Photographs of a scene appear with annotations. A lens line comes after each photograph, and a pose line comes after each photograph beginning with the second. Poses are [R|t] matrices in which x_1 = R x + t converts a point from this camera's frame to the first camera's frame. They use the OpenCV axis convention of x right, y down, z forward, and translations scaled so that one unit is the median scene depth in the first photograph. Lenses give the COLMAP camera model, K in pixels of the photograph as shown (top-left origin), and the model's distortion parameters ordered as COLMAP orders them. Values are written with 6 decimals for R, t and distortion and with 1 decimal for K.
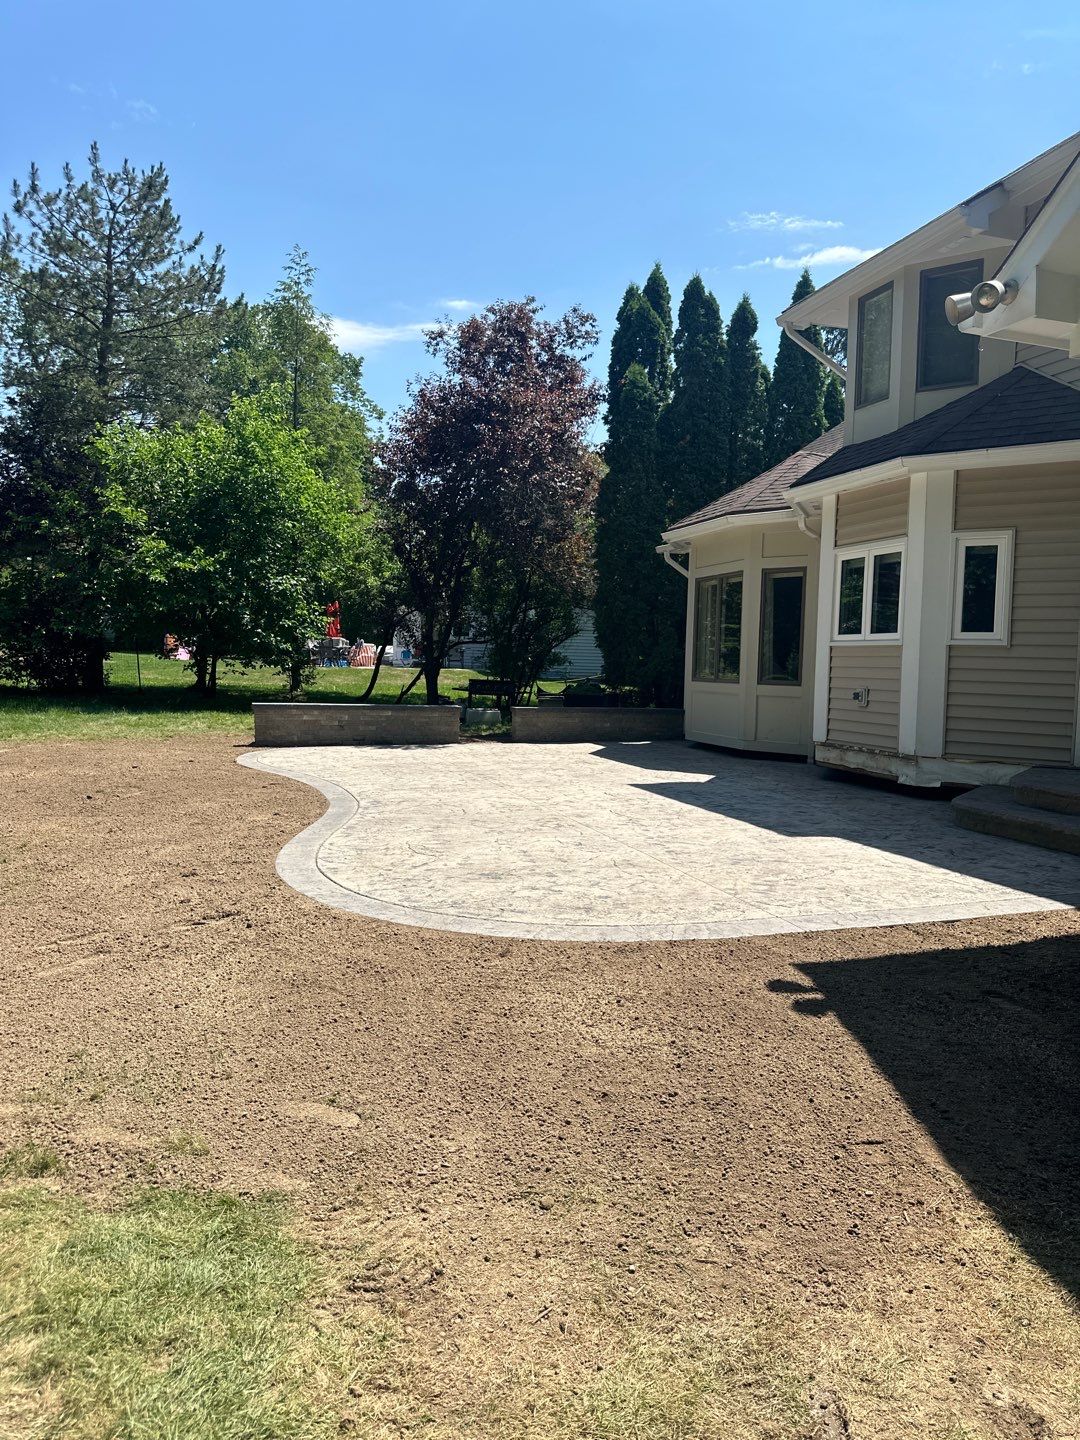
lens RADIAL K [[1027.3, 0, 540.0], [0, 1027.3, 720.0], [0, 0, 1]] dist [0.012639, -0.000160]
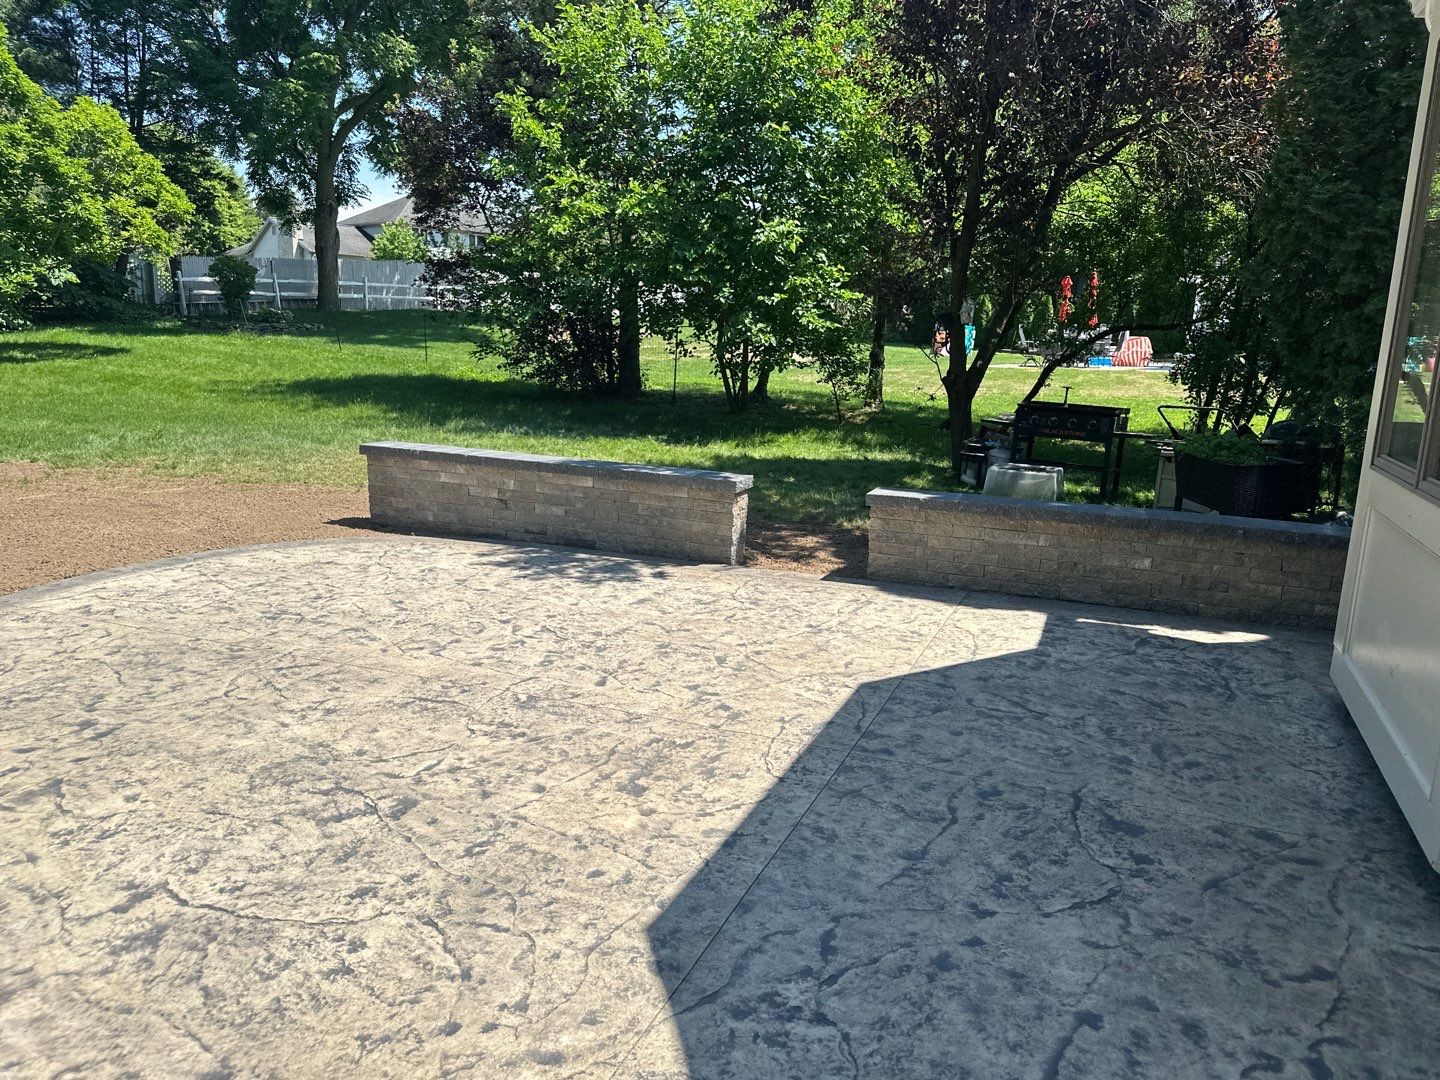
lens RADIAL K [[1027.3, 0, 720.0], [0, 1027.3, 540.0], [0, 0, 1]] dist [0.012639, -0.000160]
pose [[0.756891, 0.128027, -0.640878, 0.177170], [-0.051477, 0.989257, 0.136826, -0.042926], [0.651510, -0.070571, 0.755350, 0.639622]]
